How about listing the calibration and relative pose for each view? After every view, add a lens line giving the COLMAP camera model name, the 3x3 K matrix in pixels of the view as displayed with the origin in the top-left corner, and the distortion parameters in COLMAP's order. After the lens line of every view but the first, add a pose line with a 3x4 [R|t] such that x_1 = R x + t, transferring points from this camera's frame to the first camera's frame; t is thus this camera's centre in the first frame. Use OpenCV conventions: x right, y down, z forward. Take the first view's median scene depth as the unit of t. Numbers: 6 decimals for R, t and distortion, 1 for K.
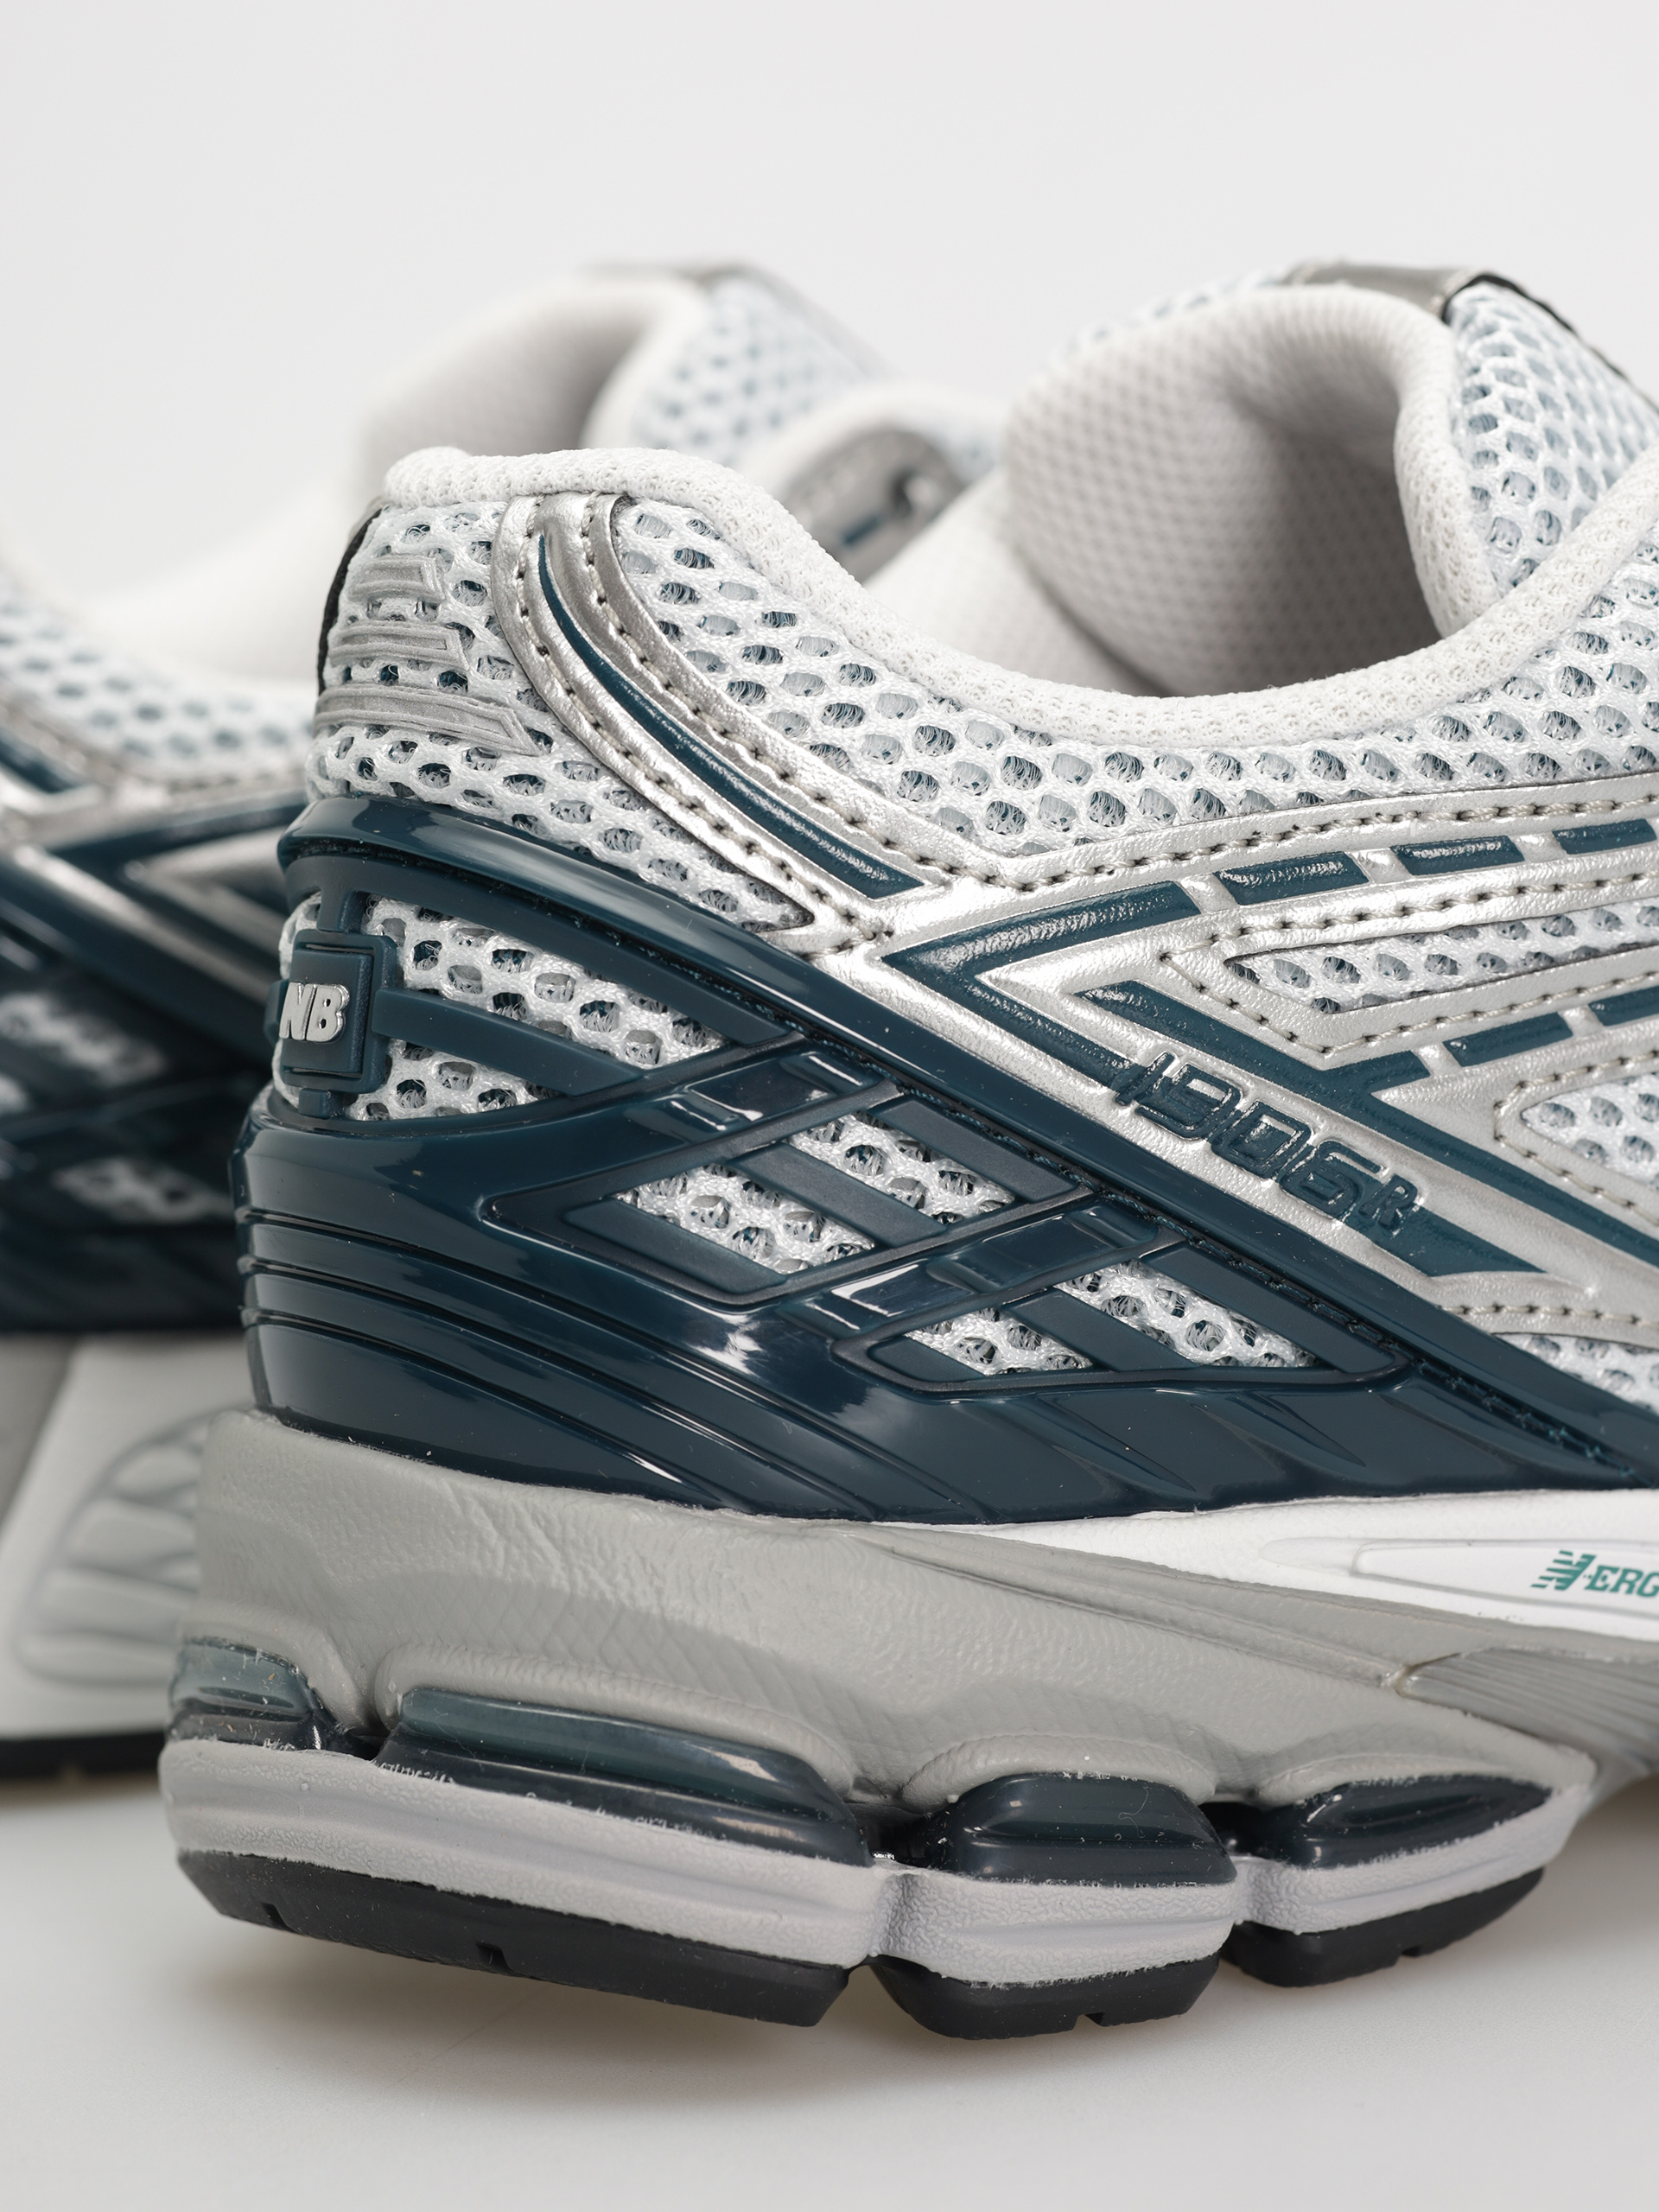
lens RADIAL K [[7177.6, 0, 829.5], [0, 7177.6, 1106.0], [0, 0, 1]] dist [-0.048770, -0.368436]
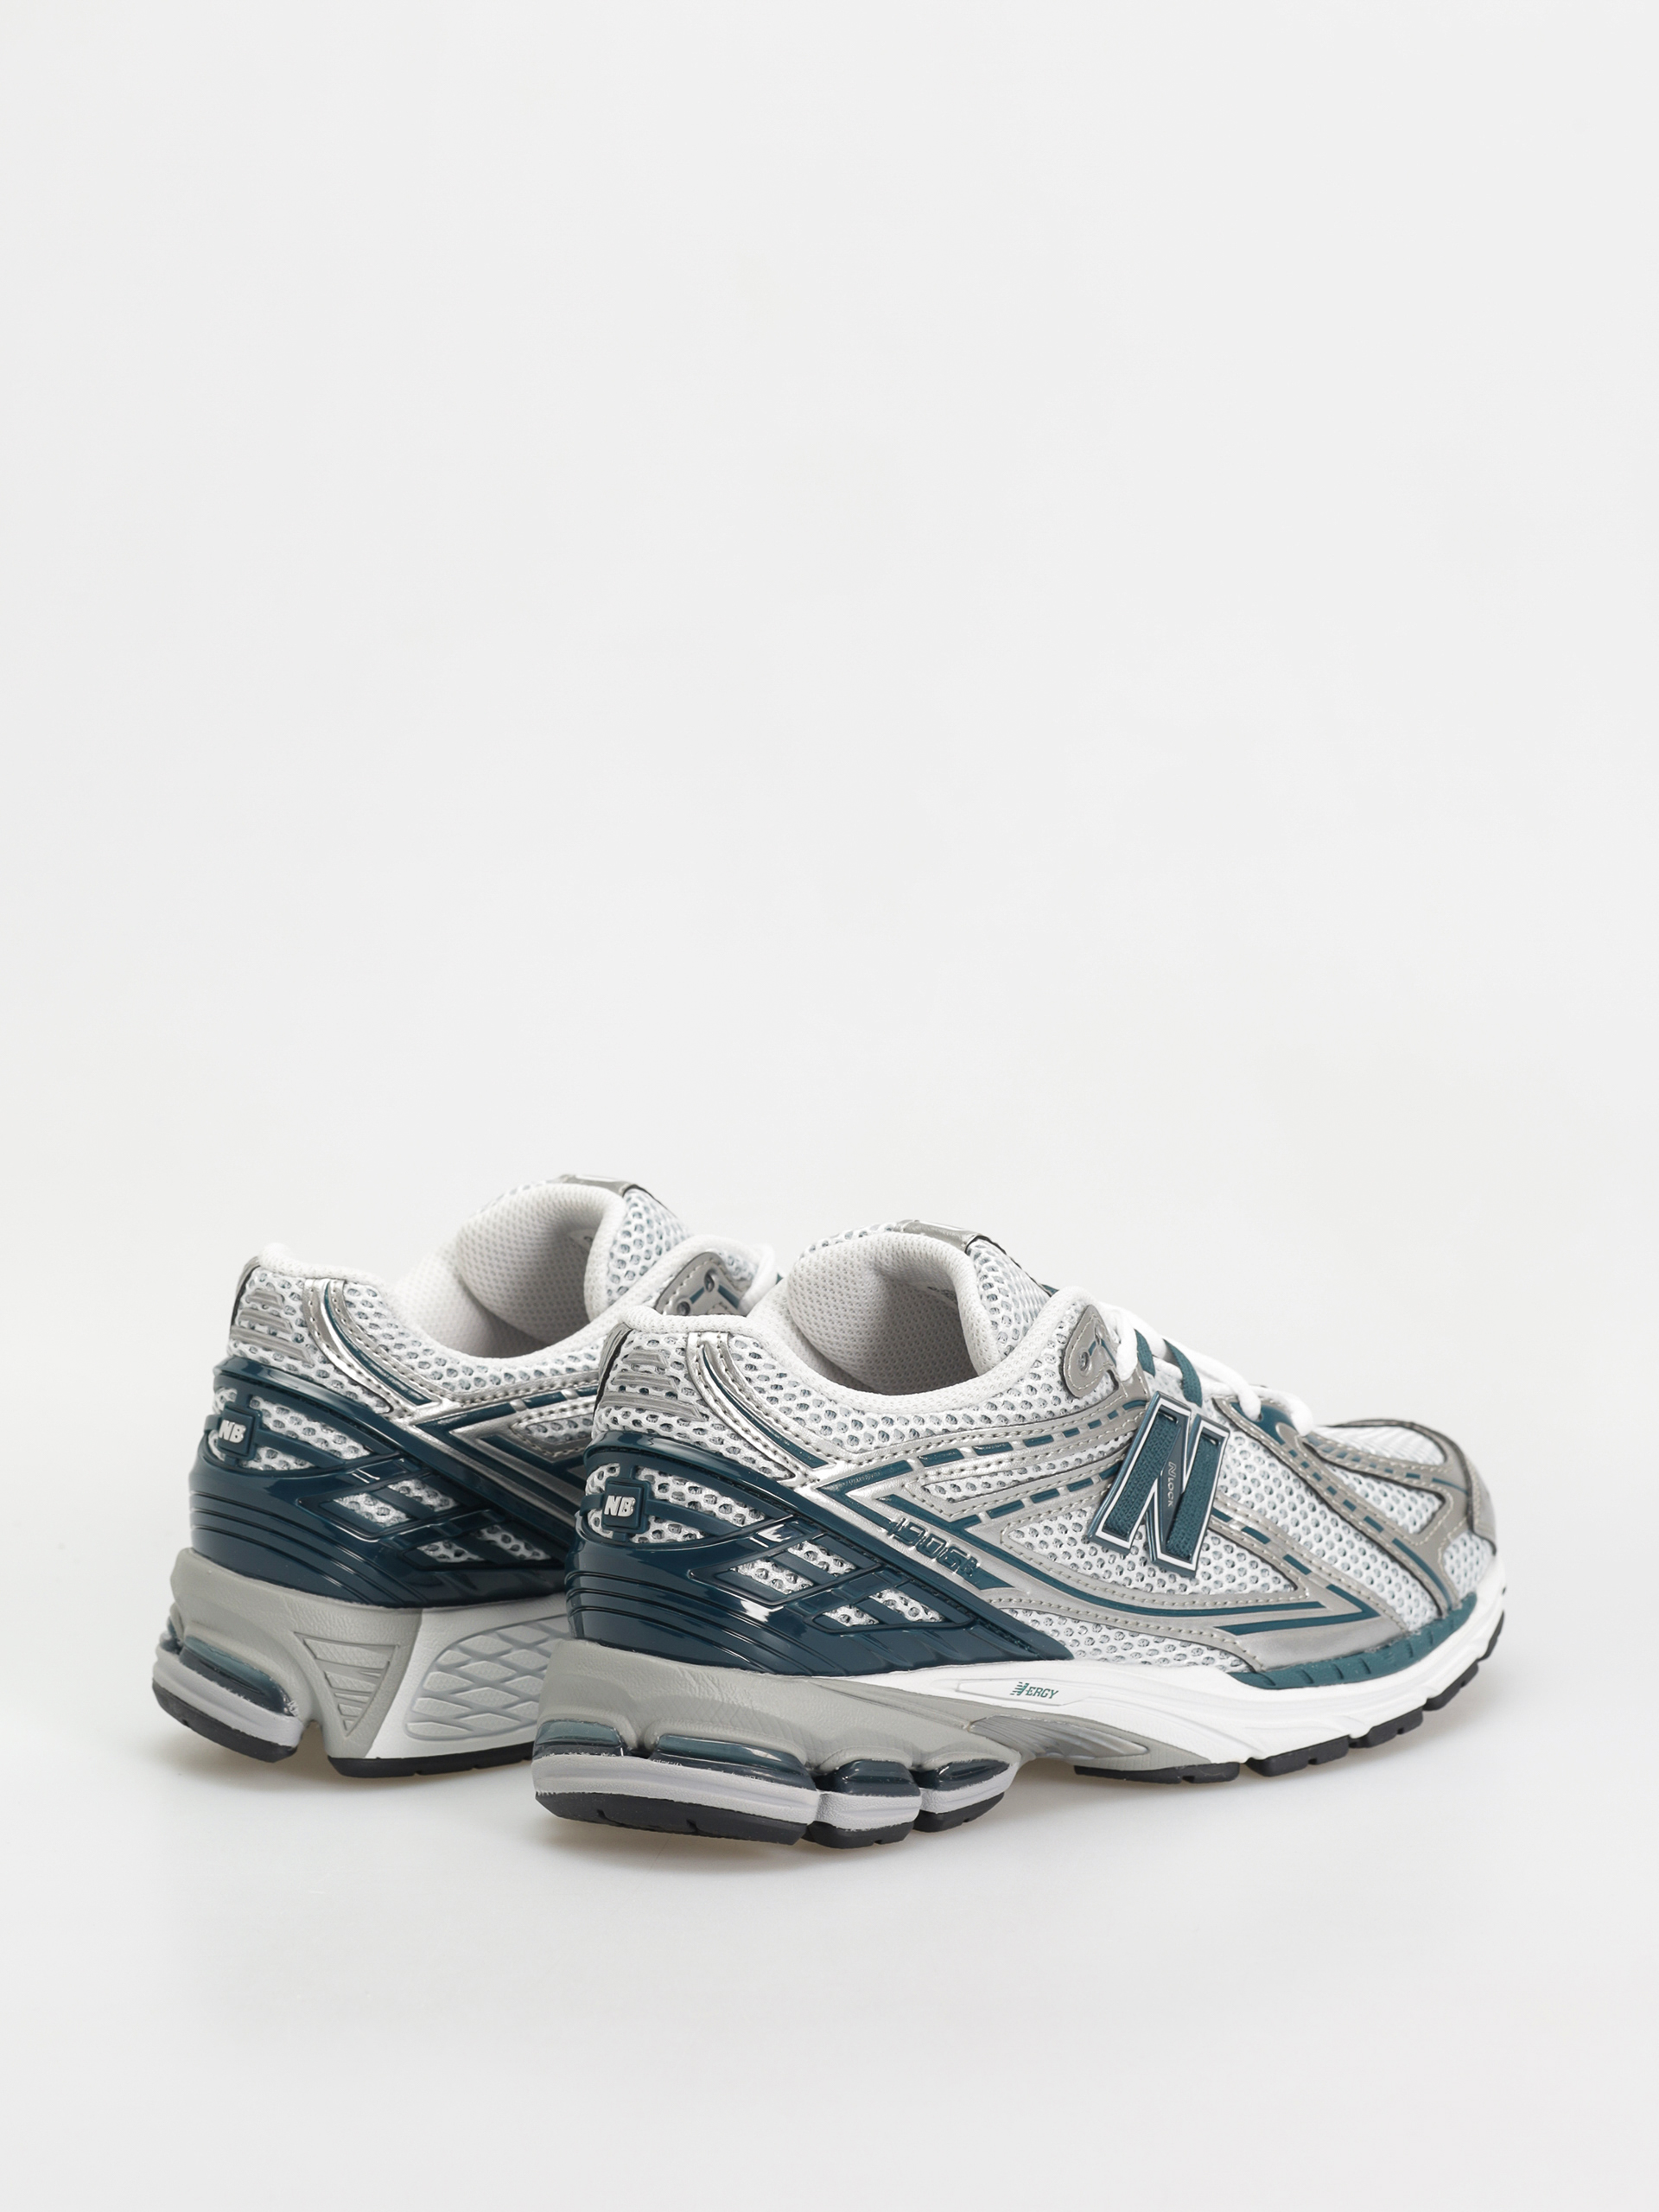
lens RADIAL K [[7177.6, 0, 829.5], [0, 7177.6, 1106.0], [0, 0, 1]] dist [-0.048770, -0.368436]
pose [[0.973754, 0.003192, 0.227582, -0.661248], [-0.000322, 0.999920, -0.012651, -0.140554], [-0.227604, 0.012245, 0.973677, -1.898458]]
